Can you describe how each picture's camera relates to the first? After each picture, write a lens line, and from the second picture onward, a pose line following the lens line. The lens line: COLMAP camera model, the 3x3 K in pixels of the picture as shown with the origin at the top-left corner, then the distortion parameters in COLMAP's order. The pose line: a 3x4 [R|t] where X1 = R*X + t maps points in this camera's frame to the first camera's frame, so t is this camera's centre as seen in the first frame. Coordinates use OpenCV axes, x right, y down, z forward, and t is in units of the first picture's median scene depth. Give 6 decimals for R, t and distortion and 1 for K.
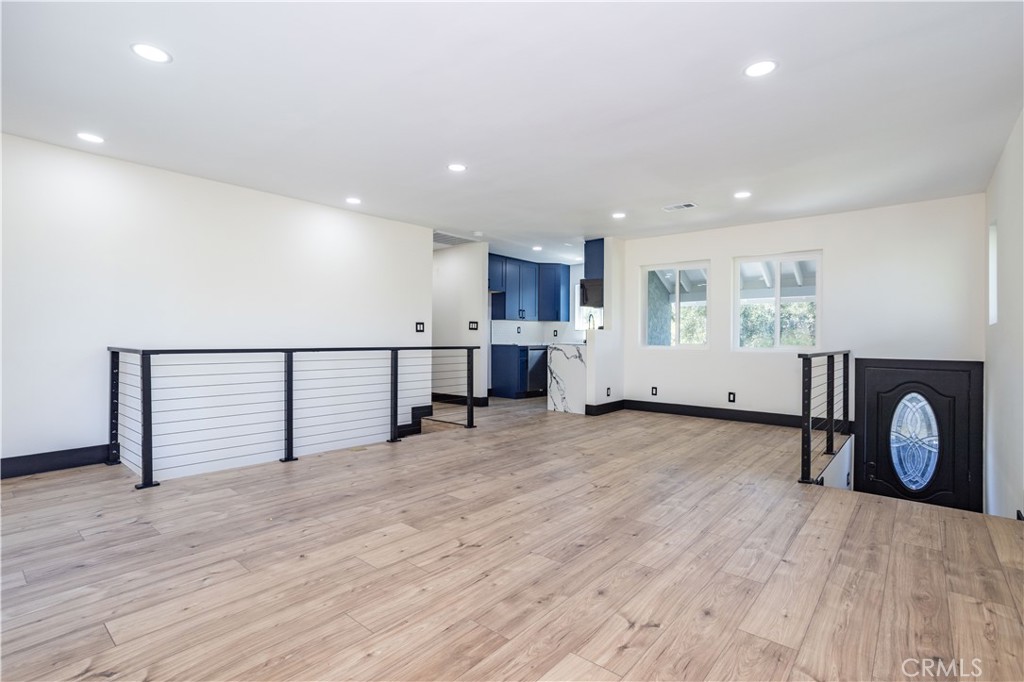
lens RADIAL K [[487.6, 0, 514.2], [0, 487.6, 331.0], [0, 0, 1]] dist [-0.036629, 0.015360]
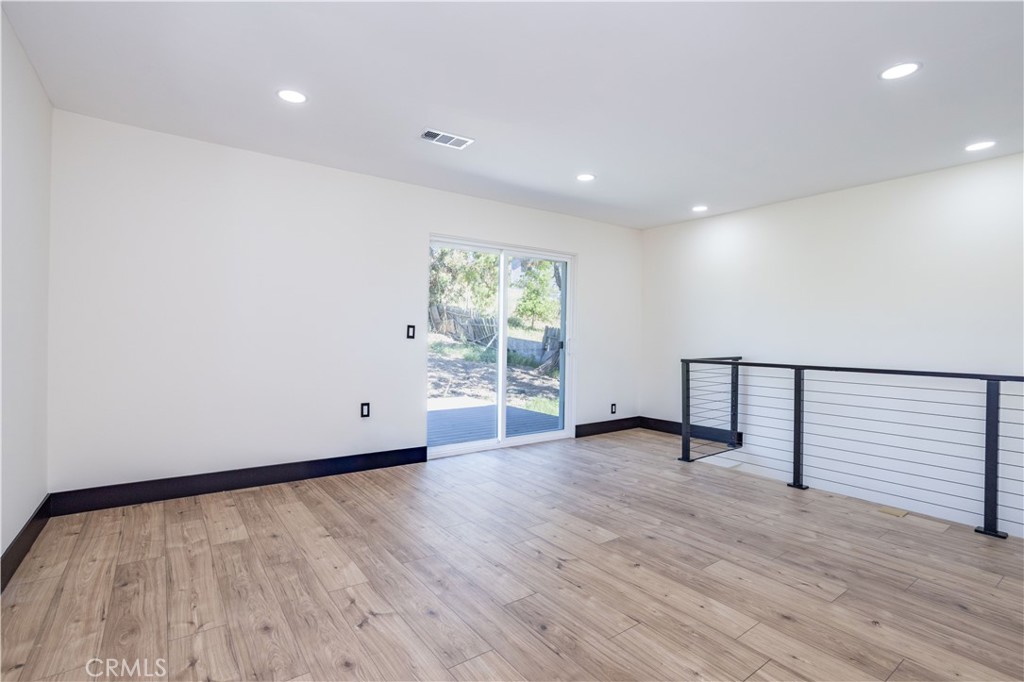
lens RADIAL K [[487.6, 0, 508.7], [0, 487.6, 341.0], [0, 0, 1]] dist [-0.036629, 0.015360]
pose [[-0.236645, 0.001378, -0.971595, 0.749703], [0.005218, 0.999986, 0.000147, -0.016245], [0.971582, -0.005035, -0.236649, 0.935310]]
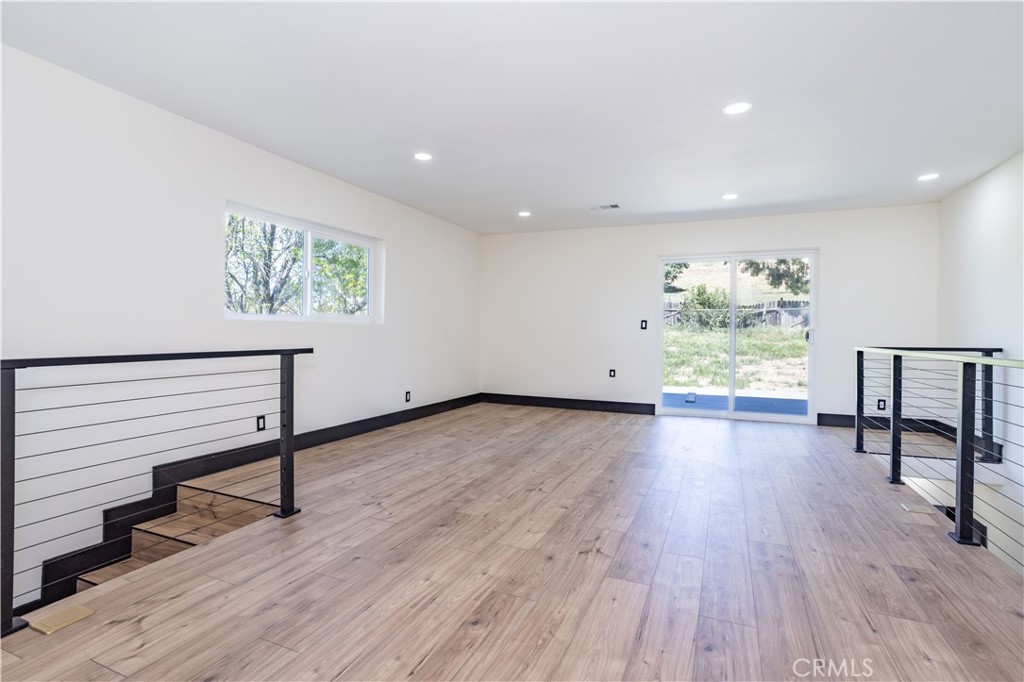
lens RADIAL K [[487.6, 0, 518.5], [0, 487.6, 343.3], [0, 0, 1]] dist [-0.036629, 0.015360]
pose [[-0.953746, -0.007201, -0.300529, 0.575985], [-0.007822, 0.999969, 0.000863, 0.039599], [0.300513, 0.003174, -0.953772, 2.196330]]
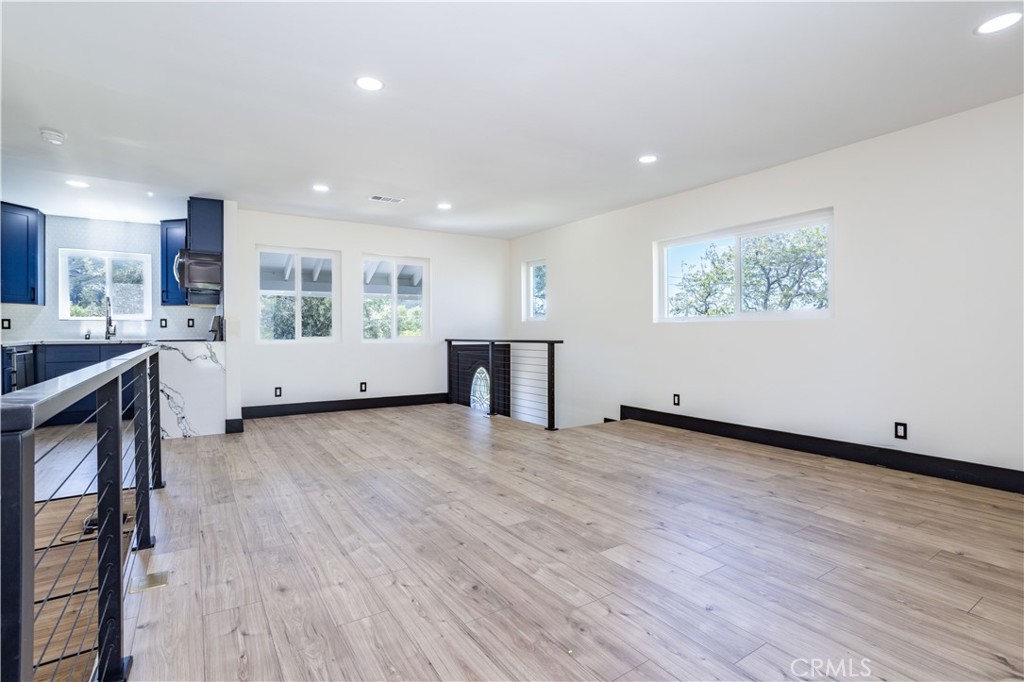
lens RADIAL K [[487.6, 0, 506.3], [0, 487.6, 342.7], [0, 0, 1]] dist [-0.036629, 0.015360]
pose [[0.284738, -0.027944, 0.958198, -0.981220], [-0.009476, 0.999444, 0.031963, 0.009201], [-0.958559, -0.018181, 0.284314, 0.850420]]
